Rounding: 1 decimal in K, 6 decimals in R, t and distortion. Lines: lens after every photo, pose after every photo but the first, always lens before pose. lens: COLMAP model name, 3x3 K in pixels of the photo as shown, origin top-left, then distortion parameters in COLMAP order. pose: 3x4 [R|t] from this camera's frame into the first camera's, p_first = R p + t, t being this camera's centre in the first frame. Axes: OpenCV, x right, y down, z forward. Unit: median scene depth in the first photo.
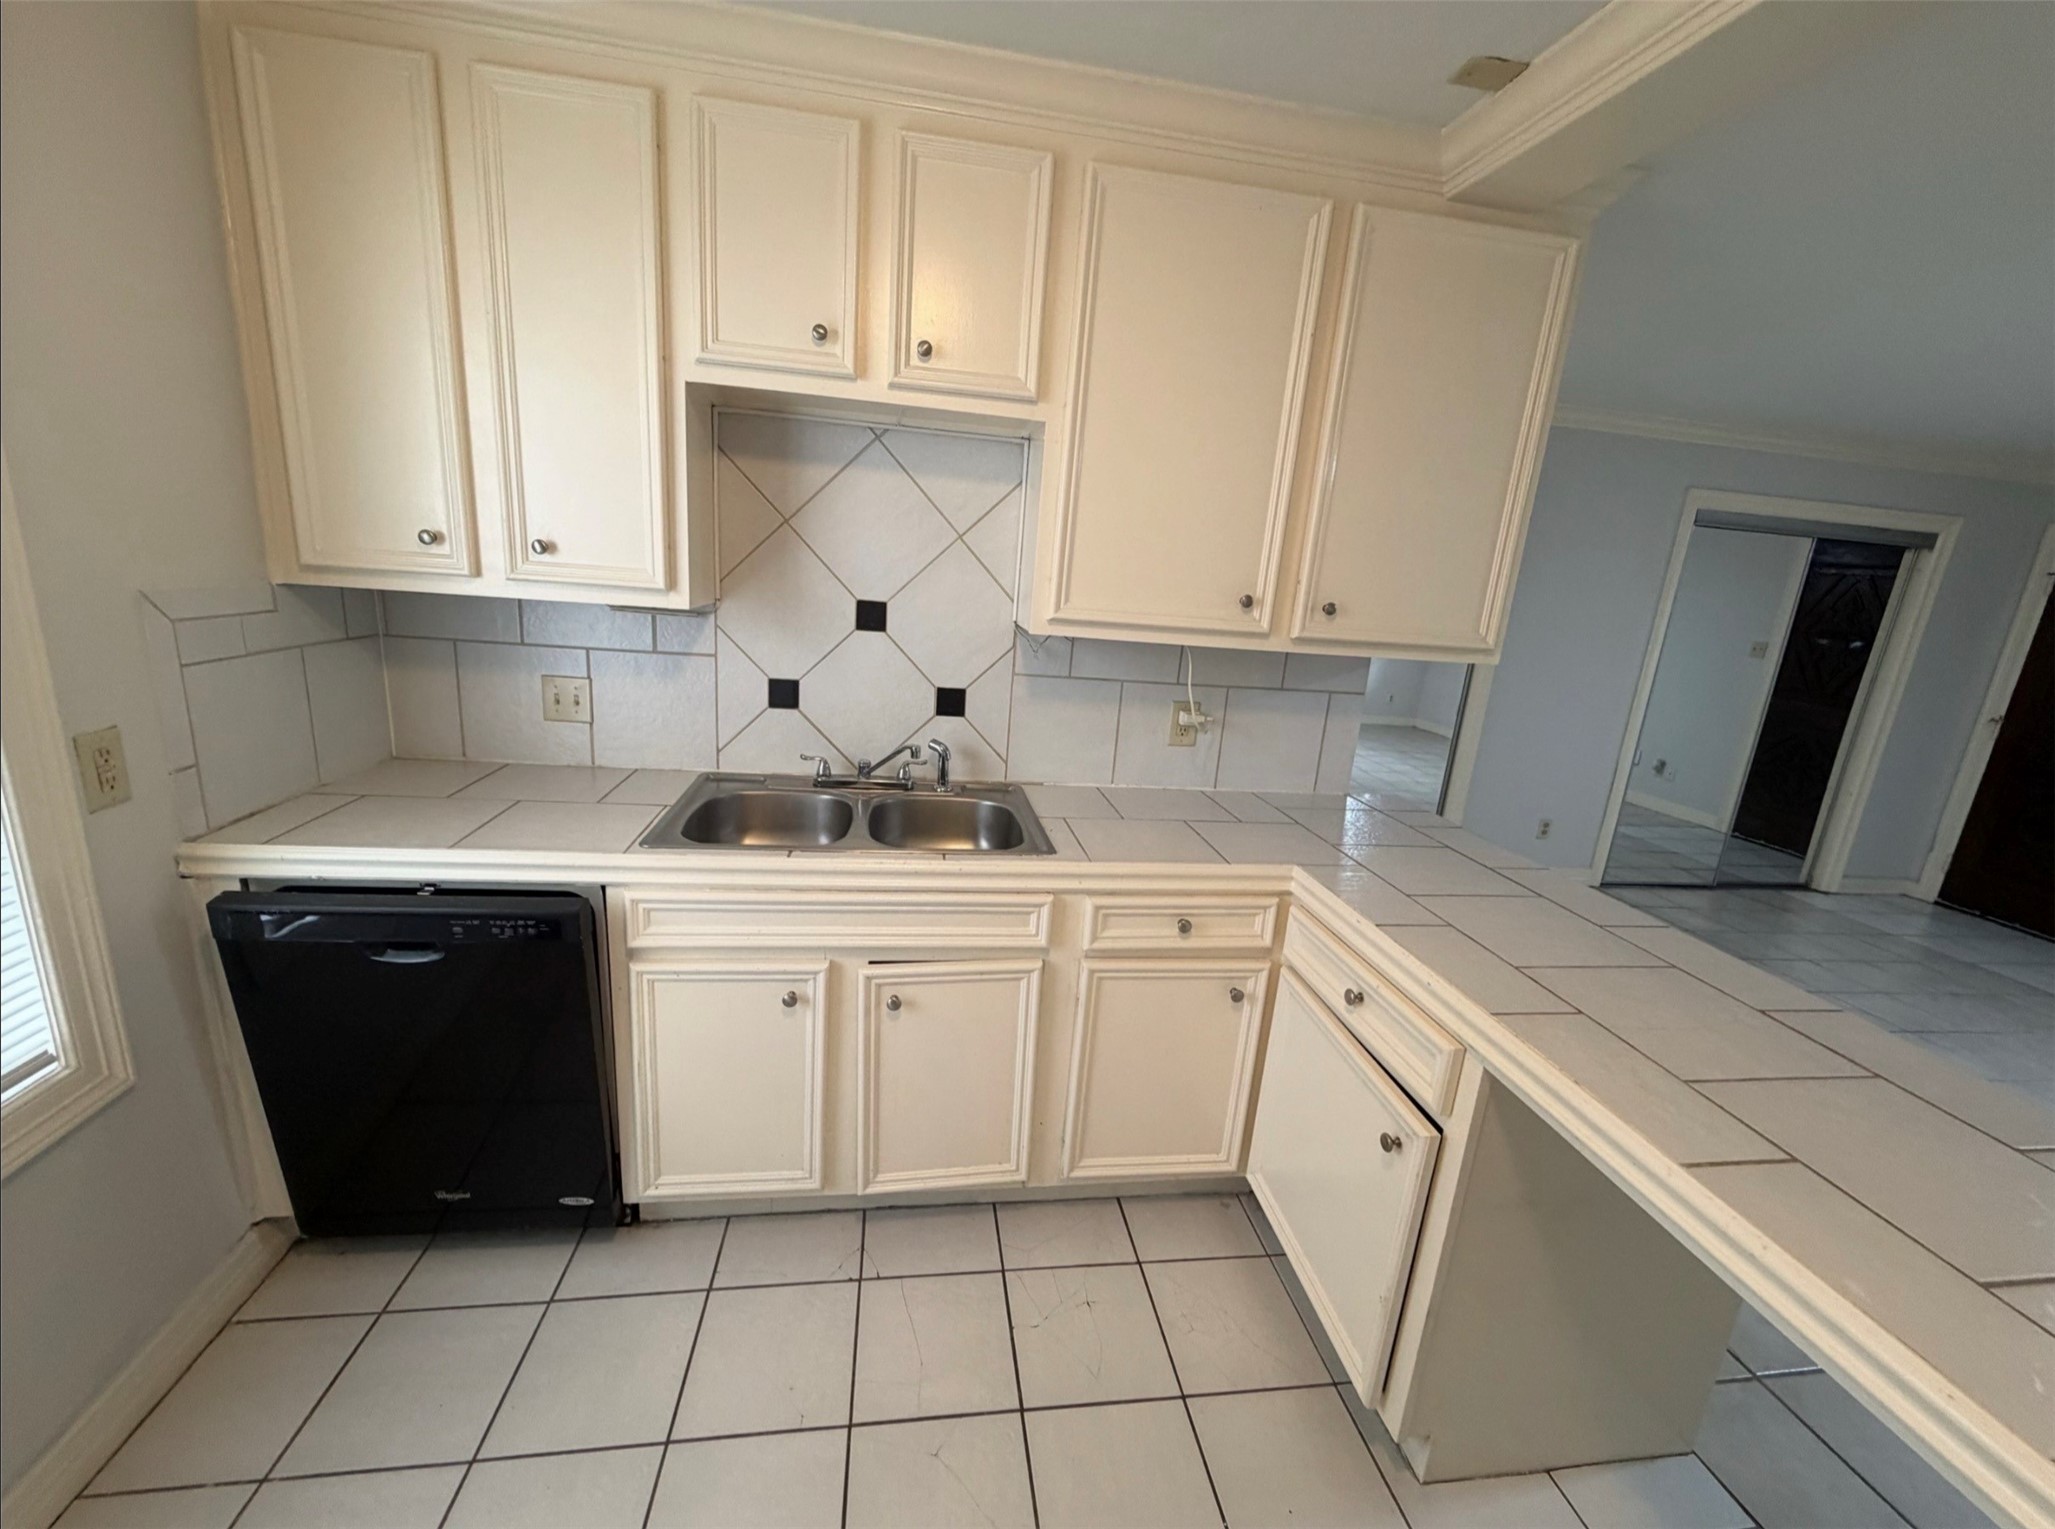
lens RADIAL K [[819.1, 0, 1023.1], [0, 819.1, 769.1], [0, 0, 1]] dist [-0.000727, 0.000058]
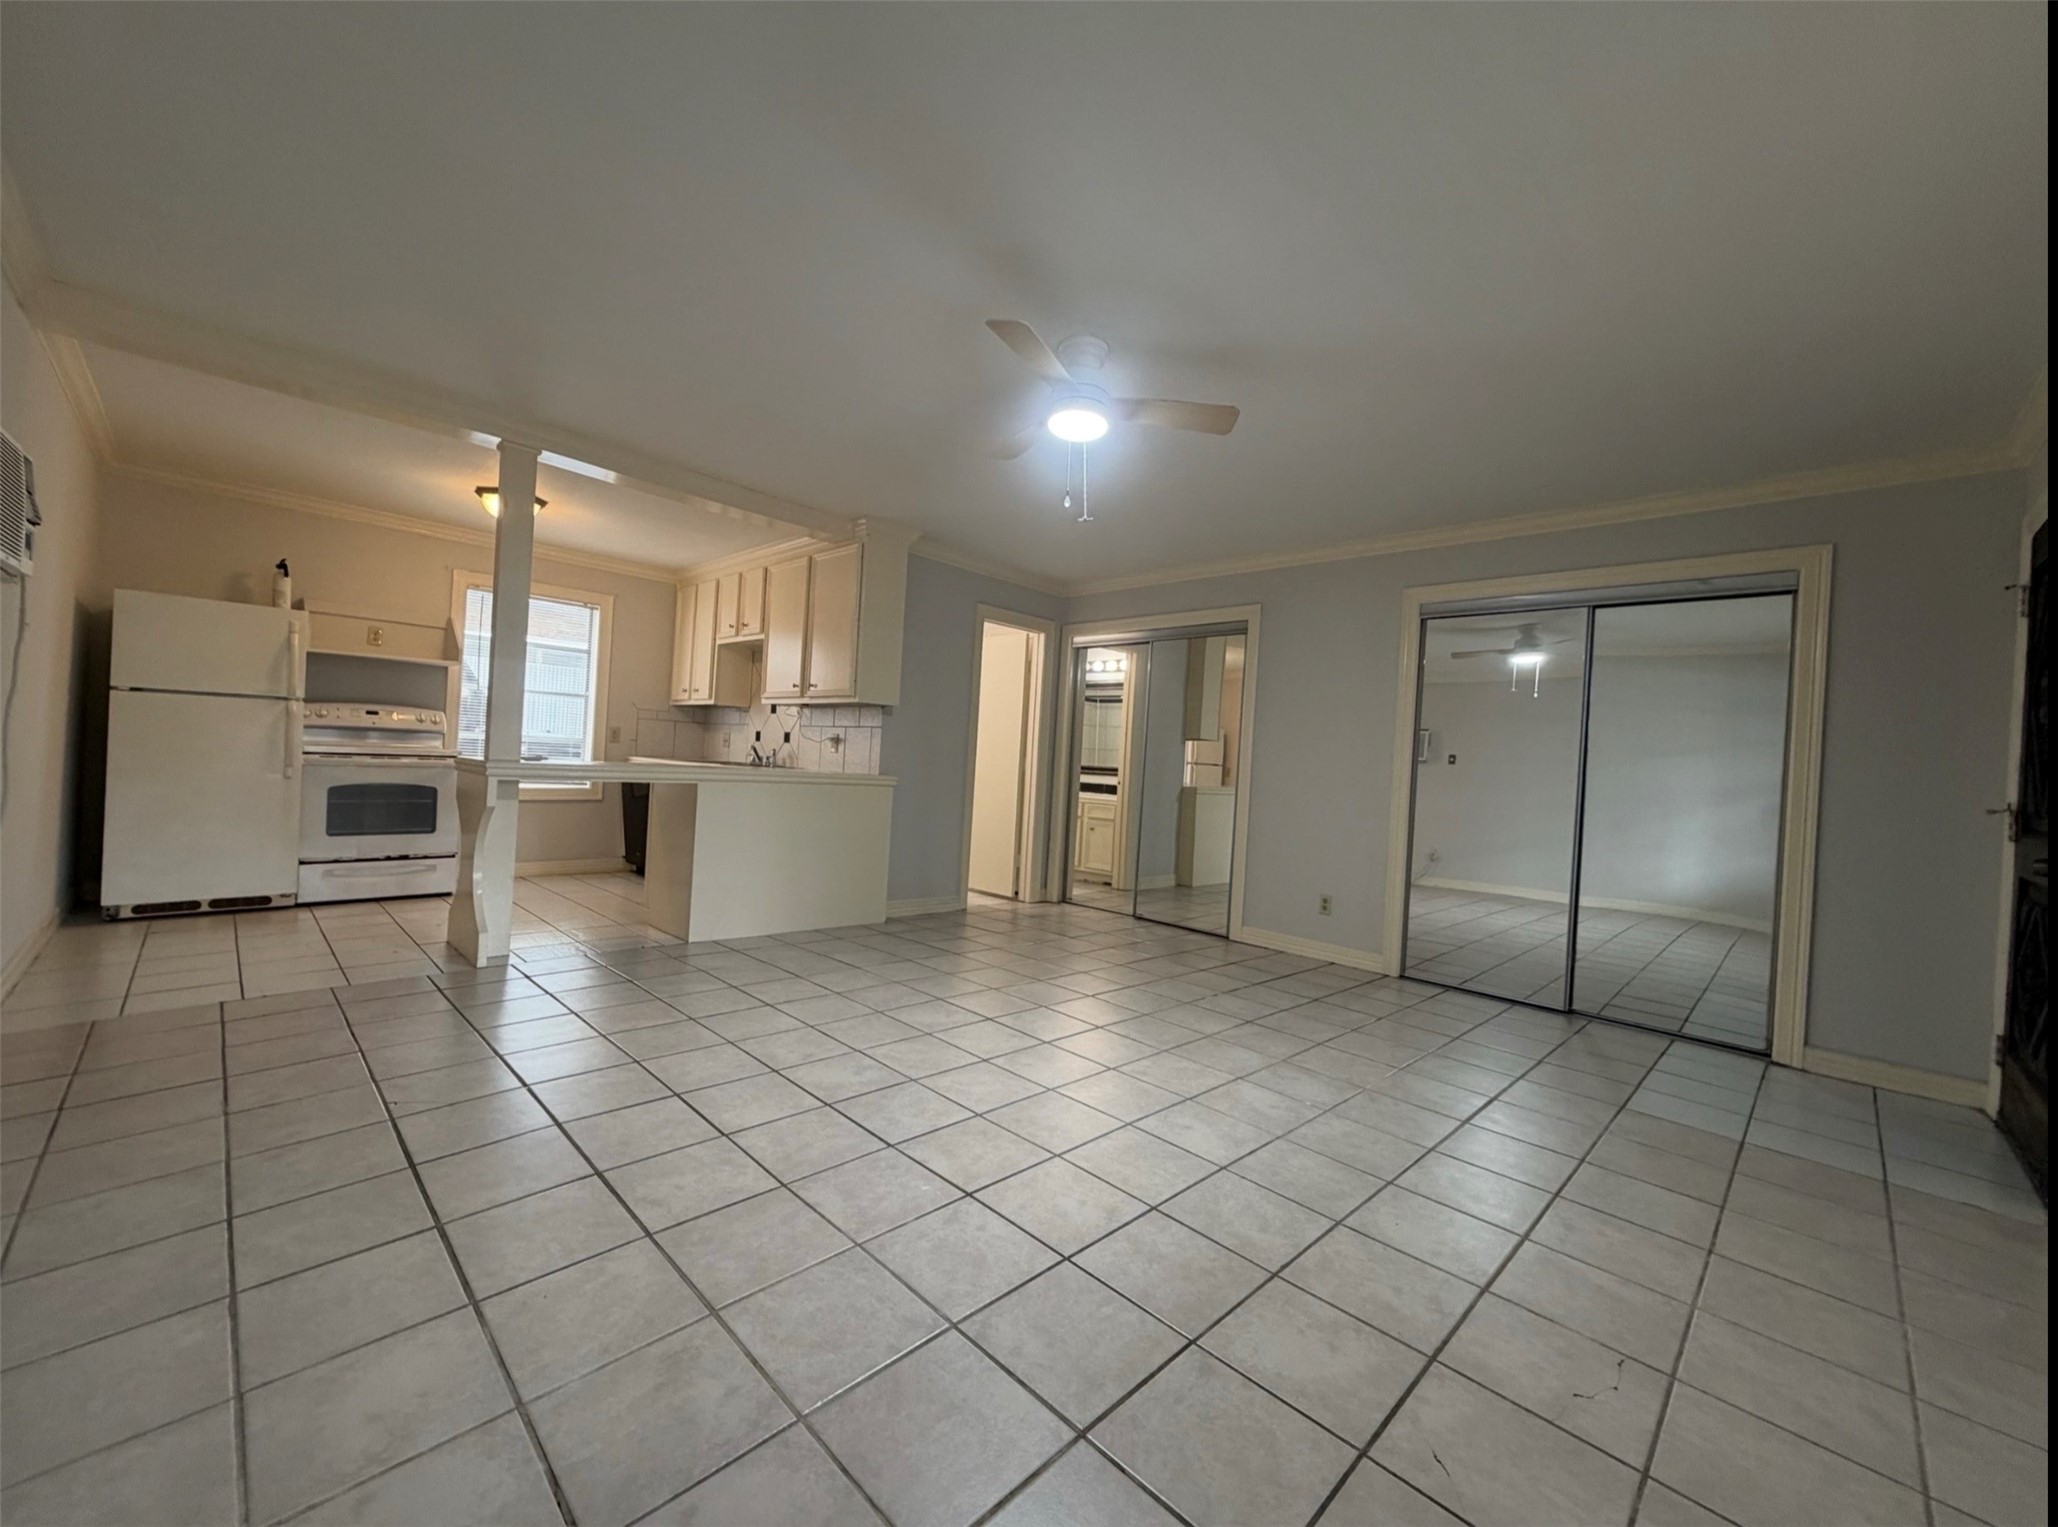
lens RADIAL K [[819.7, 0, 1012.8], [0, 819.7, 761.1], [0, 0, 1]] dist [-0.001229, -0.000036]
pose [[0.597336, -0.041325, -0.800926, 3.099384], [-0.205991, 0.957262, -0.203020, 0.479066], [0.775085, 0.286255, 0.563295, 0.082384]]
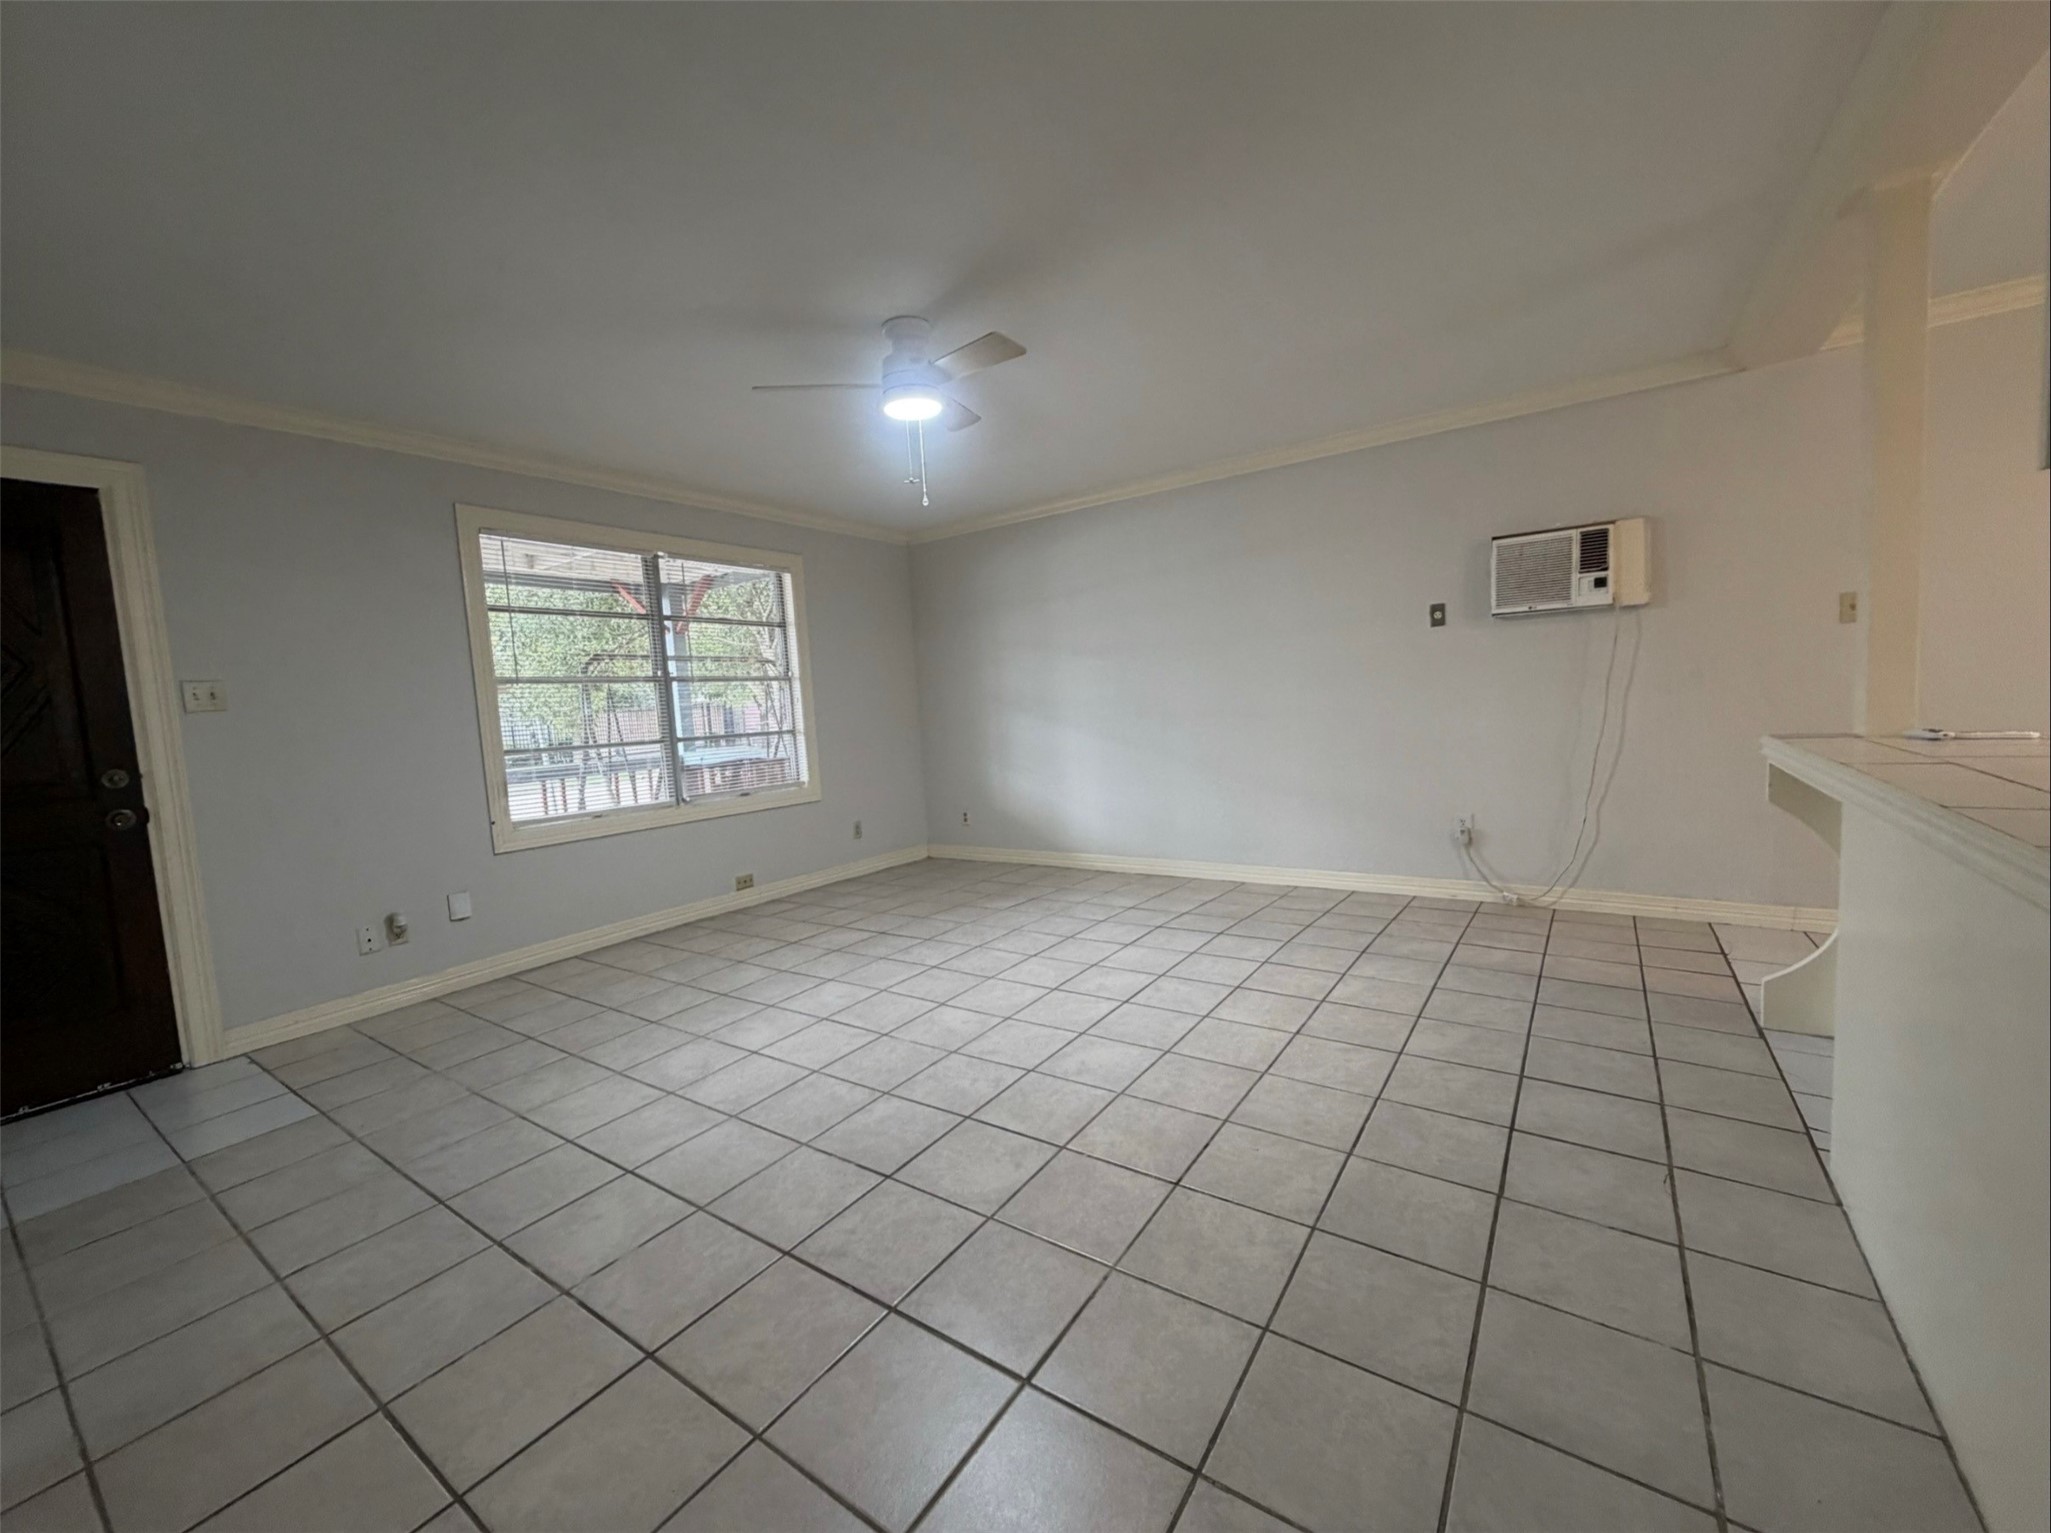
lens RADIAL K [[815.3, 0, 1021.0], [0, 815.3, 768.2], [0, 0, 1]] dist [0.000006, 0.000151]
pose [[-0.731861, -0.092101, 0.675201, 0.767387], [0.167255, 0.936240, 0.308999, -0.231053], [-0.660609, 0.339075, -0.669793, 1.950559]]
